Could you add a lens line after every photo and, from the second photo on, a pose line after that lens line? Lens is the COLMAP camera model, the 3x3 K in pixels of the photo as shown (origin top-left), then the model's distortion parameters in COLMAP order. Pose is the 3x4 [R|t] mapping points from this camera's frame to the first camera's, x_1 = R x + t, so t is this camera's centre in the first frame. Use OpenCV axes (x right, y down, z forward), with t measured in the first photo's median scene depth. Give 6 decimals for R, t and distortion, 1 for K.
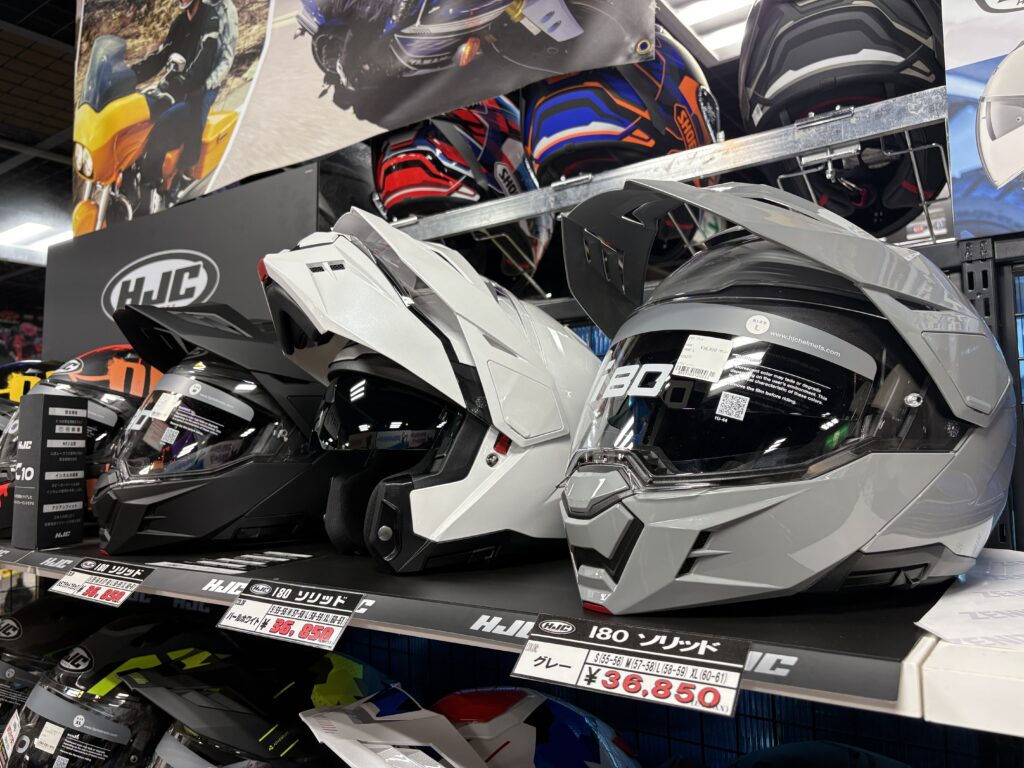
lens RADIAL K [[786.2, 0, 515.1], [0, 786.2, 385.1], [0, 0, 1]] dist [0.011330, -0.031463]
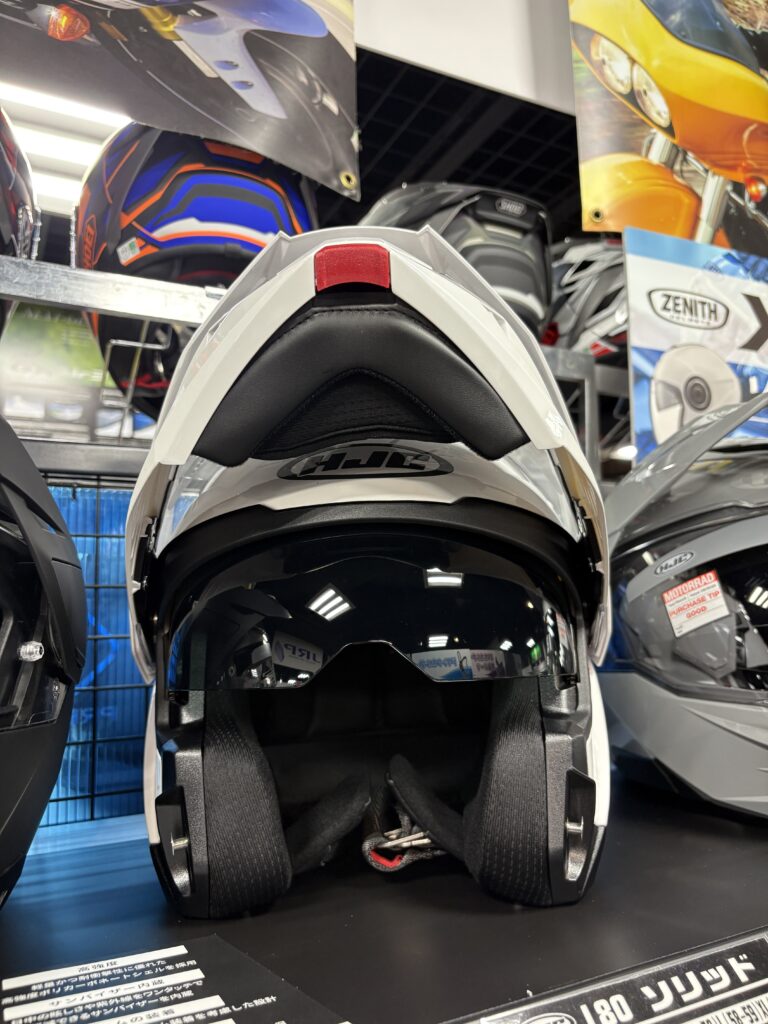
lens RADIAL K [[783.7, 0, 384.0], [0, 783.7, 512.0], [0, 0, 1]] dist [-0.012918, 0.002081]
pose [[0.449064, 0.125387, 0.884658, -0.779002], [-0.050809, 0.992086, -0.114822, 0.029142], [-0.892054, 0.006614, 0.451880, 0.882445]]
